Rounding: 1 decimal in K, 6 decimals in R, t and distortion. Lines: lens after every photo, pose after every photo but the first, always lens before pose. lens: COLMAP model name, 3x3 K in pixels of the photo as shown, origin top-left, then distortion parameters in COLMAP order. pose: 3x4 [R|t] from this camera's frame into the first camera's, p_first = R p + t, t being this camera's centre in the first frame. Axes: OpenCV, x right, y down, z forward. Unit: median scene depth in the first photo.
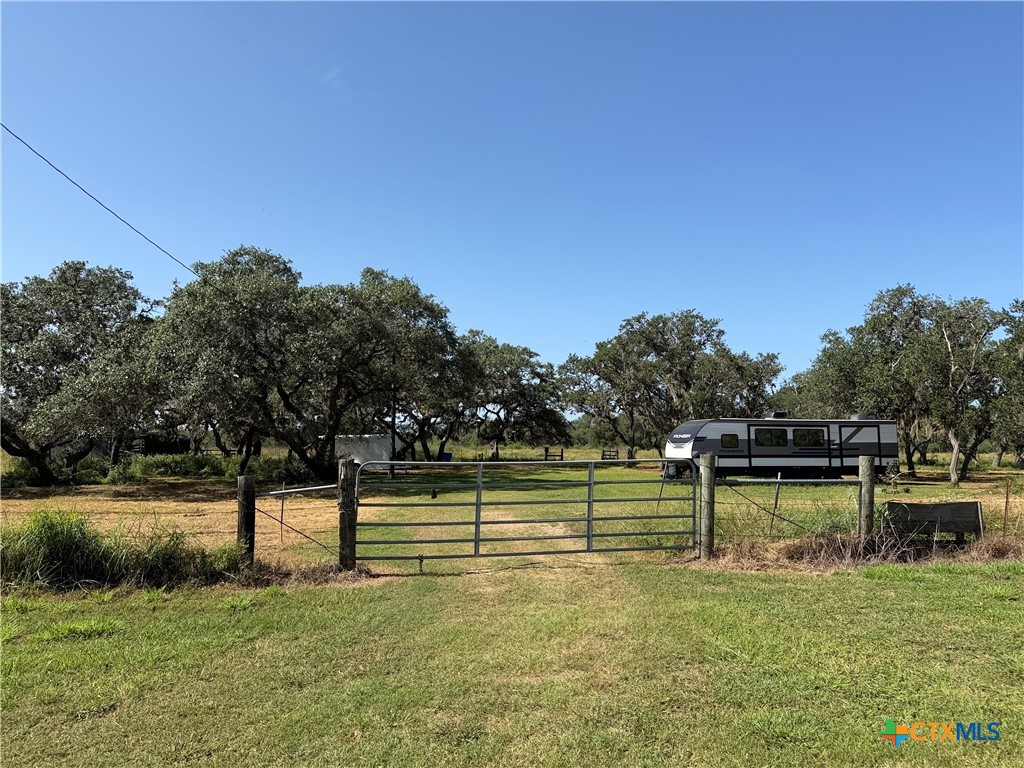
lens RADIAL K [[713.3, 0, 503.9], [0, 713.3, 387.4], [0, 0, 1]] dist [0.073111, -0.097987]
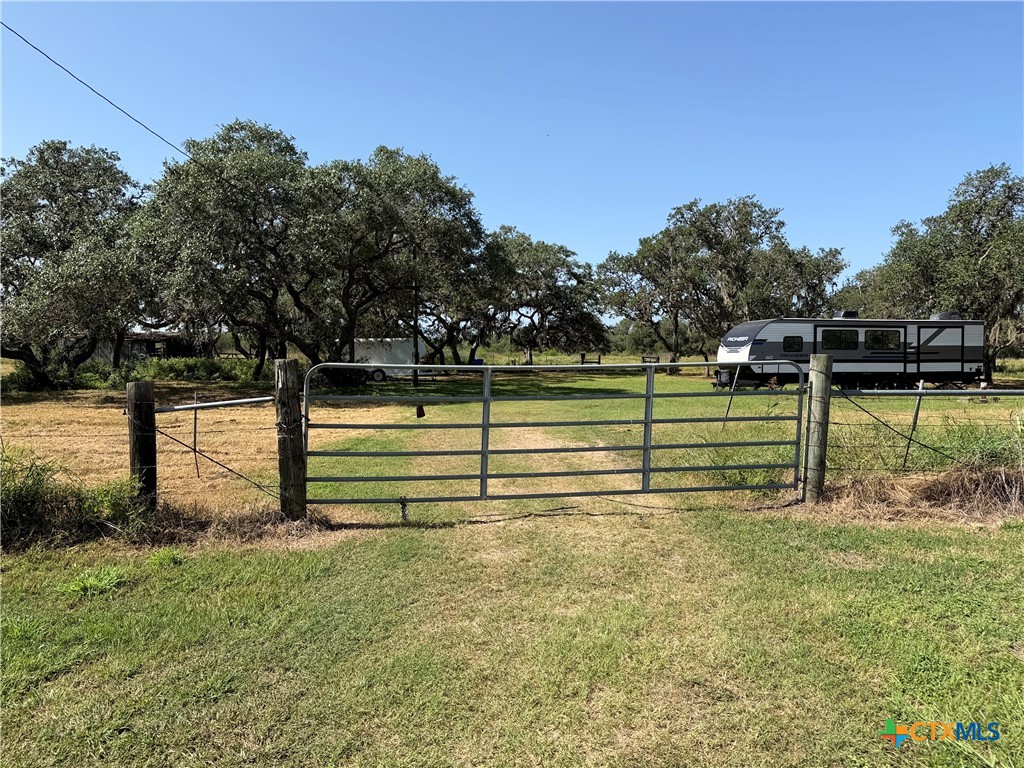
lens RADIAL K [[713.3, 0, 513.8], [0, 713.3, 402.9], [0, 0, 1]] dist [0.073111, -0.097987]
pose [[0.999345, 0.004370, -0.035934, 0.004987], [0.001102, 0.988550, 0.150889, 0.011884], [0.036182, -0.150829, 0.987897, 0.100782]]
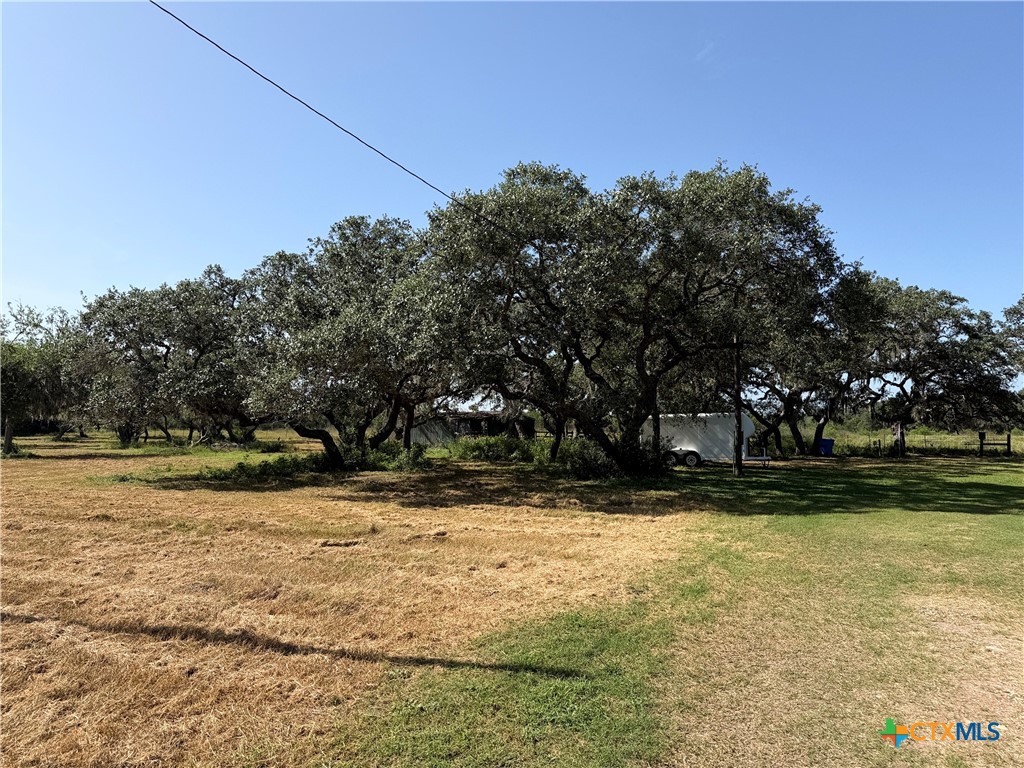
lens RADIAL K [[713.3, 0, 512.6], [0, 713.3, 390.5], [0, 0, 1]] dist [0.073111, -0.097987]
pose [[0.881351, -0.024567, -0.471824, -0.022392], [0.037032, 0.999167, 0.017150, 0.029914], [0.471009, -0.032588, 0.881526, 0.340007]]
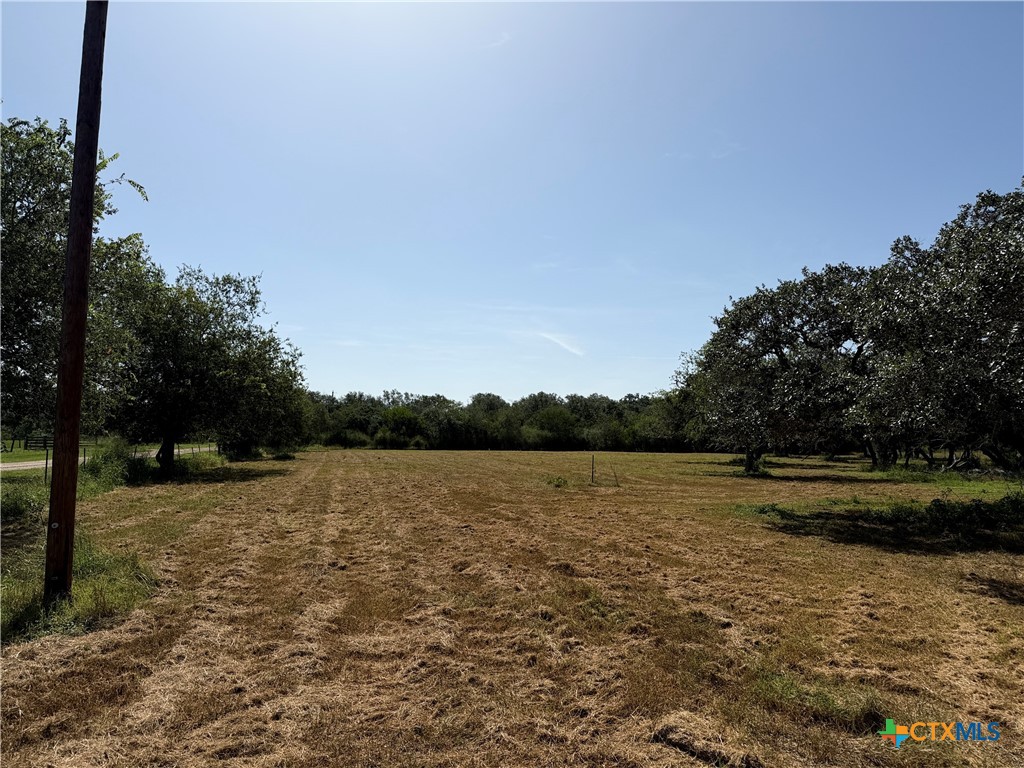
lens RADIAL K [[713.3, 0, 506.3], [0, 713.3, 389.1], [0, 0, 1]] dist [0.073111, -0.097987]
pose [[0.035633, -0.073892, -0.996629, -0.120099], [0.065244, 0.995307, -0.071461, 0.045495], [0.997233, -0.062478, 0.040286, 0.574638]]
